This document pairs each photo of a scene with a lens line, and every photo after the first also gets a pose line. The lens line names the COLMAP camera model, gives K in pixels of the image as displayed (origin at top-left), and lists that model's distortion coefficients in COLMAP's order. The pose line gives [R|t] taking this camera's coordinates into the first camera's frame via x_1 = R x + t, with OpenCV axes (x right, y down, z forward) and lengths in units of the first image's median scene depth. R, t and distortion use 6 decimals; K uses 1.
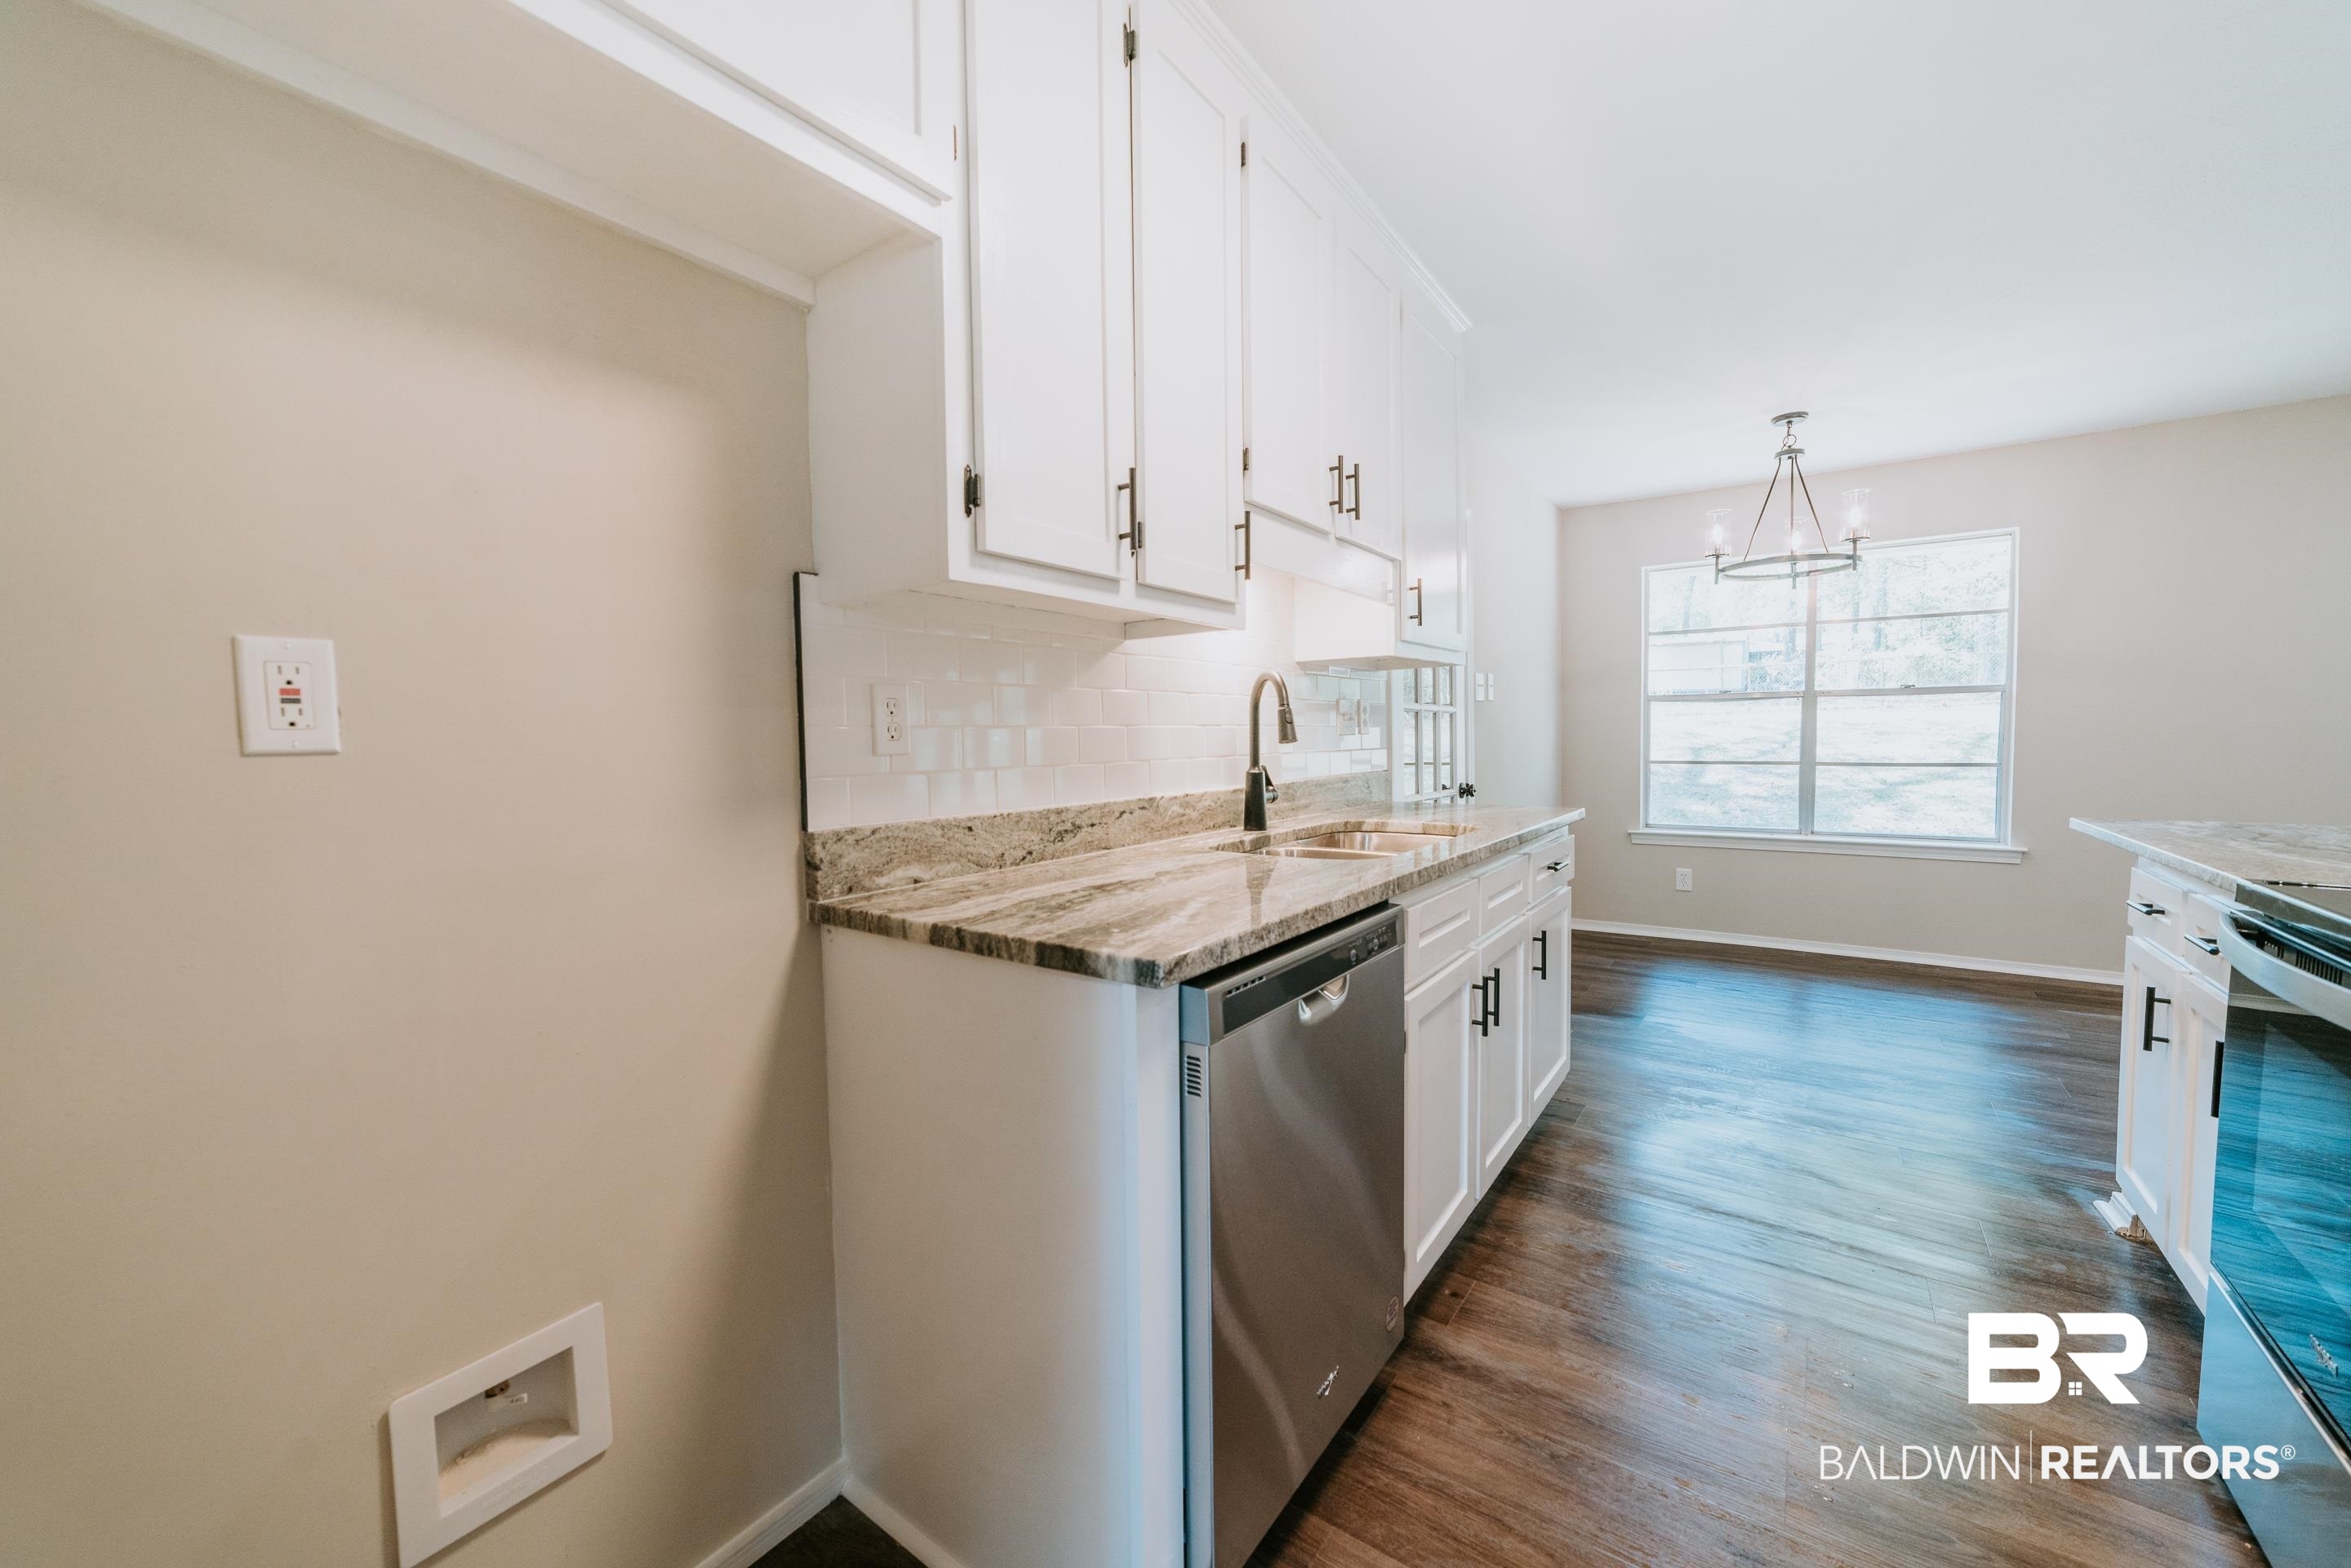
lens RADIAL K [[879.9, 0, 1176.2], [0, 879.9, 788.2], [0, 0, 1]] dist [0.000275, 0.000003]
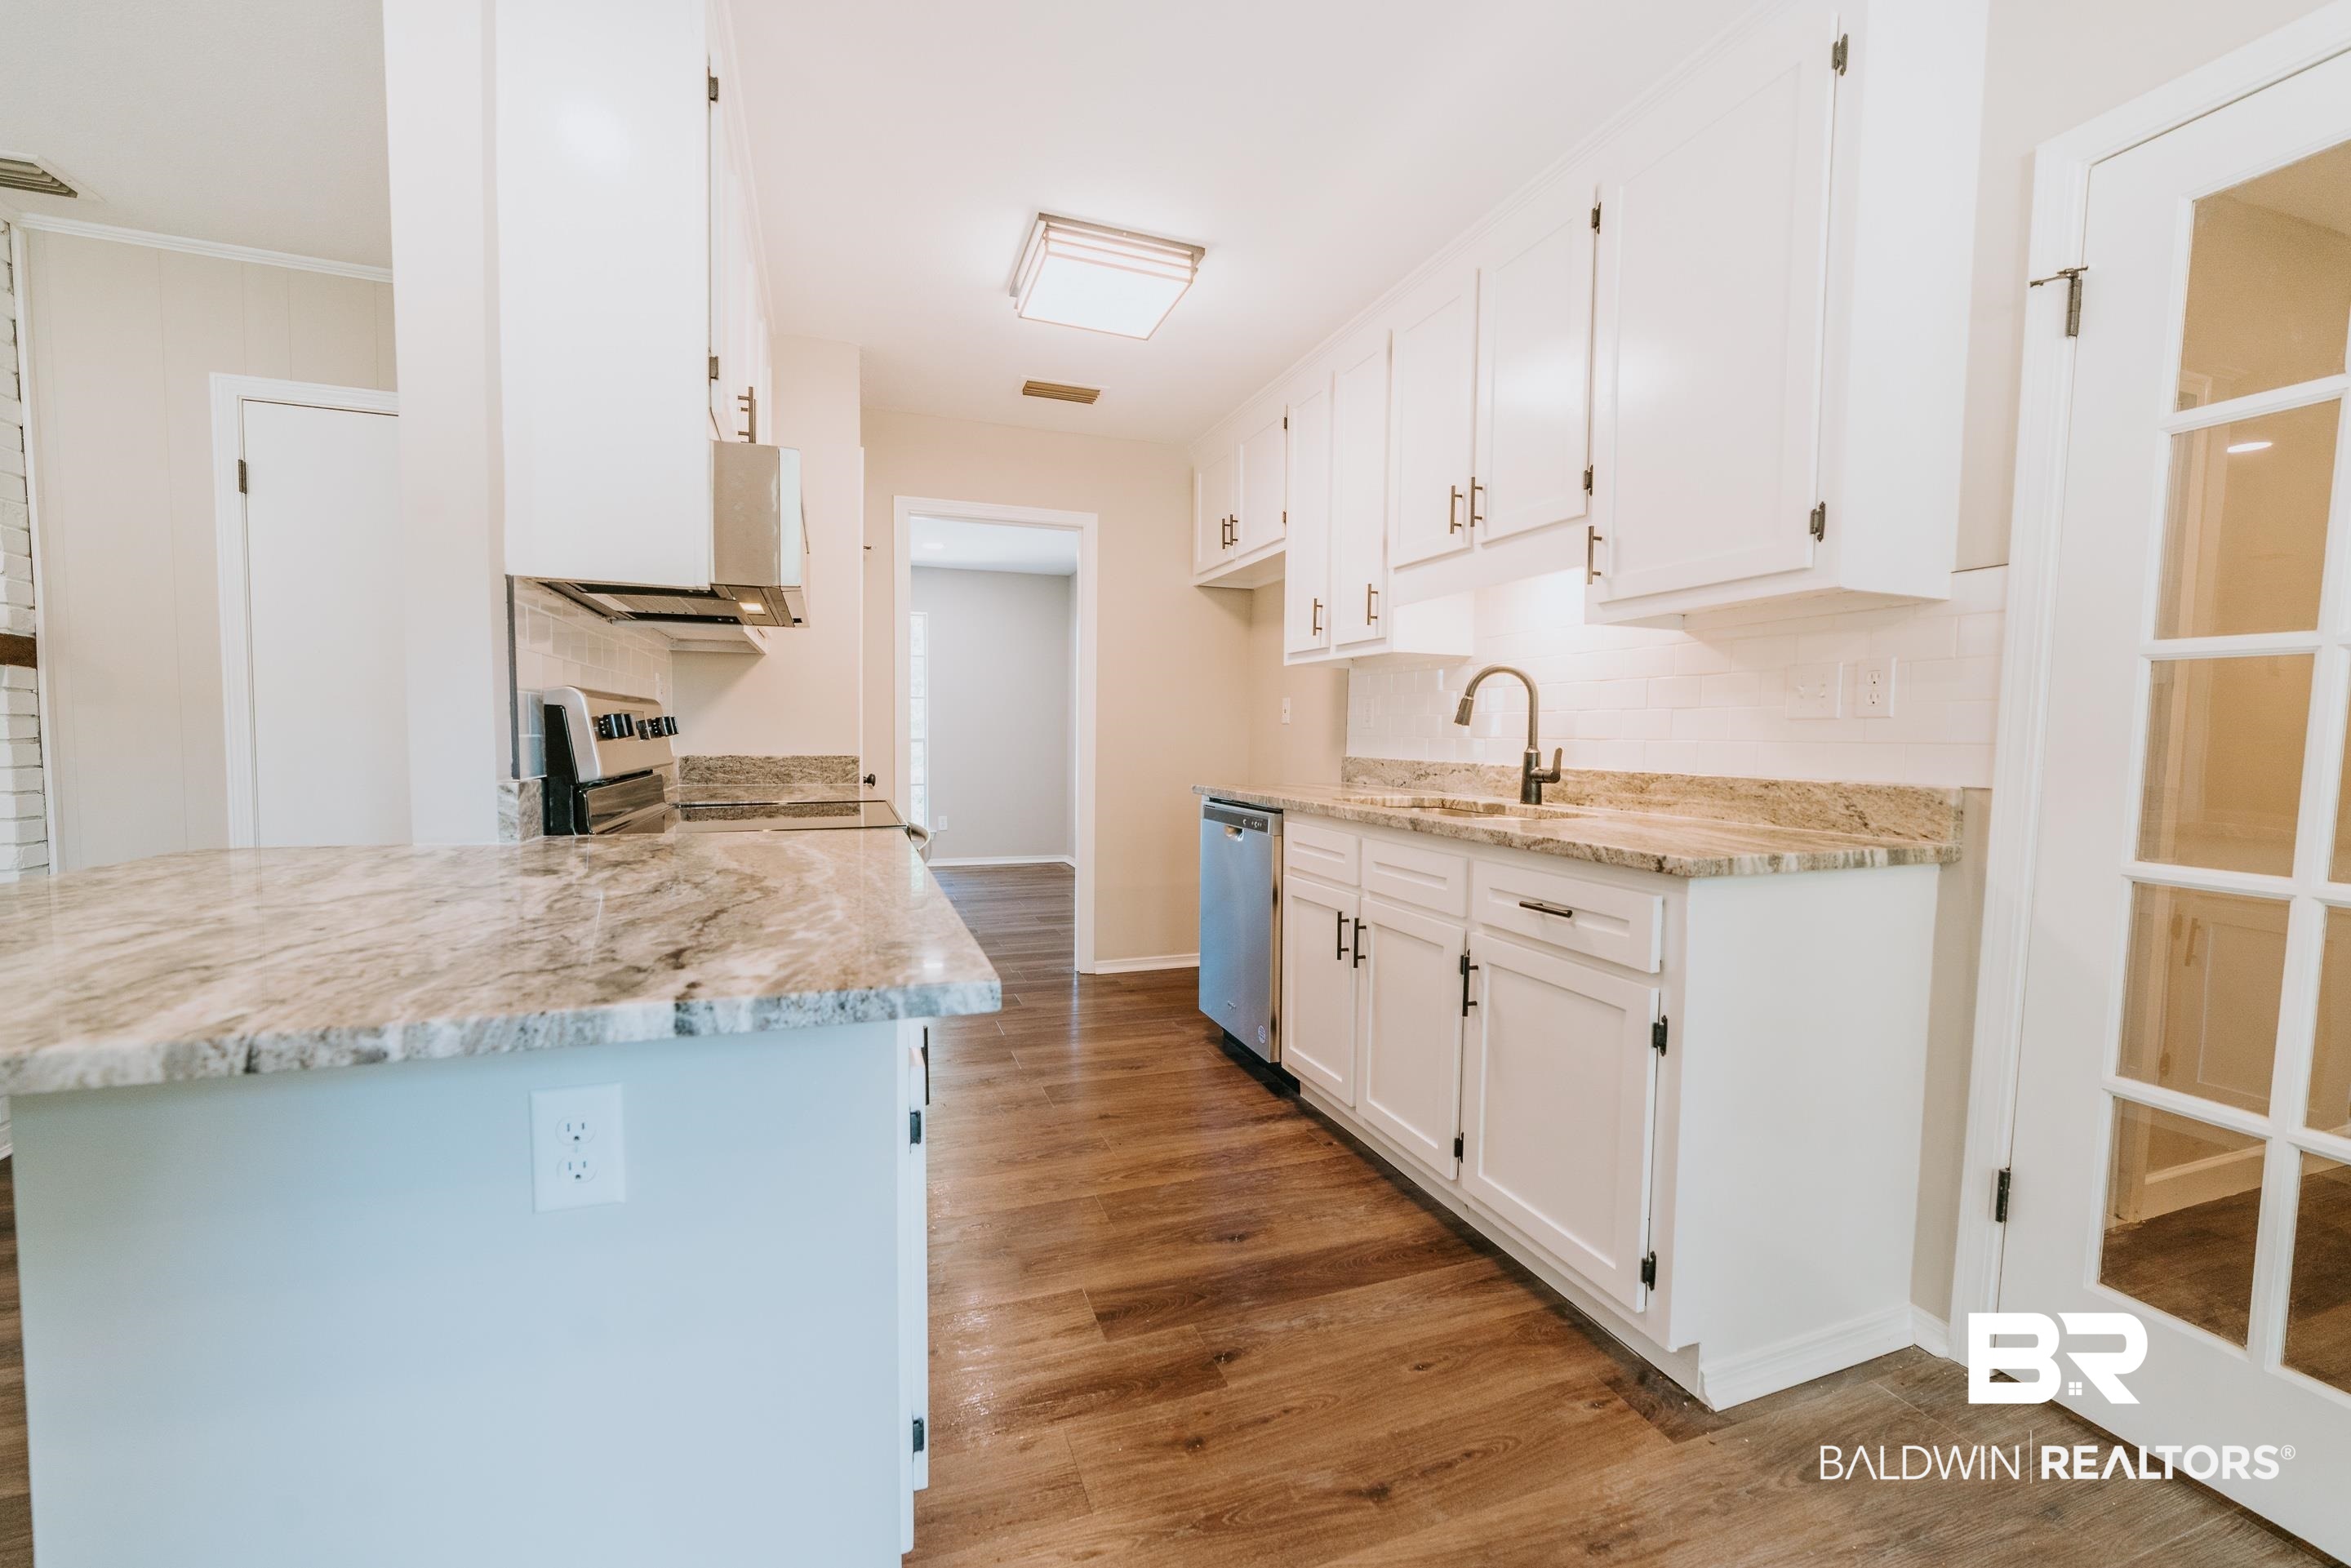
lens RADIAL K [[936.6, 0, 1166.7], [0, 936.6, 784.6], [0, 0, 1]] dist [-0.014608, 0.006916]
pose [[-0.570903, 0.052423, -0.819342, 0.806590], [-0.051540, 0.993703, 0.099491, -0.043317], [0.819398, 0.099029, -0.564606, 0.787805]]
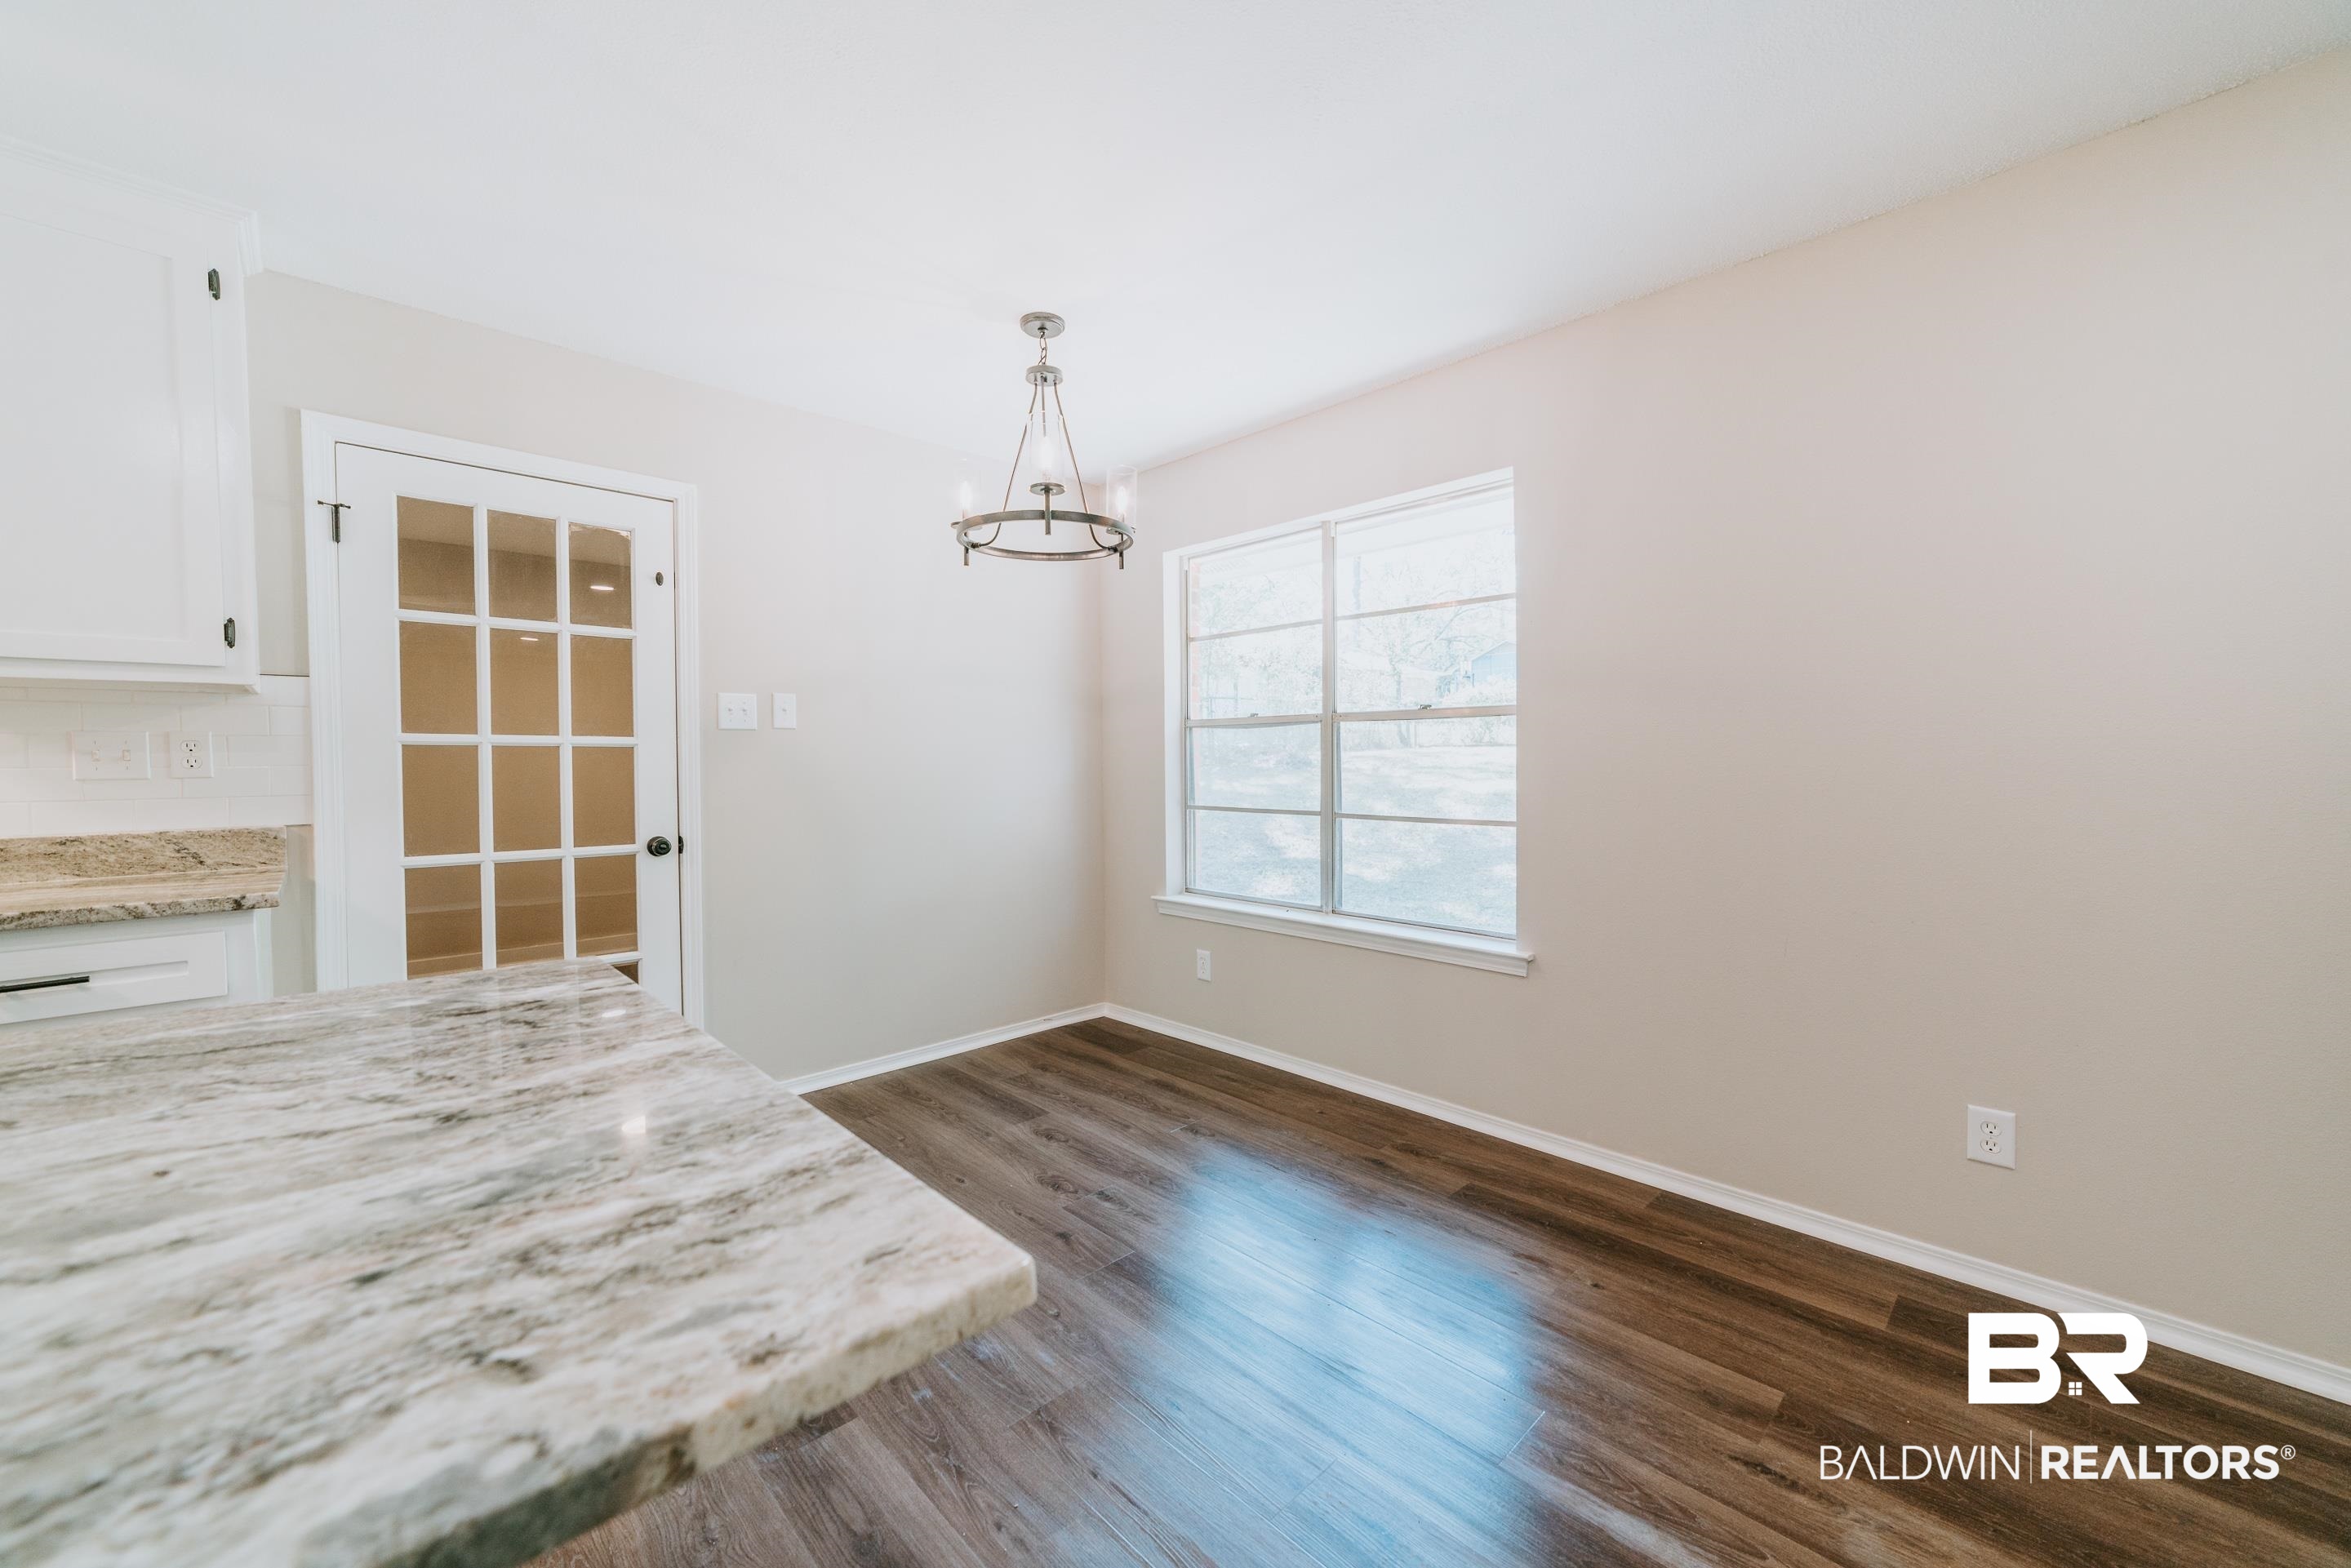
lens RADIAL K [[890.0, 0, 1176.2], [0, 890.0, 765.8], [0, 0, 1]] dist [-0.000429, 0.000048]
pose [[0.983229, 0.008253, -0.182187, 0.944888], [-0.017143, 0.998735, -0.047277, -0.039996], [0.181566, 0.049608, 0.982127, 0.341867]]
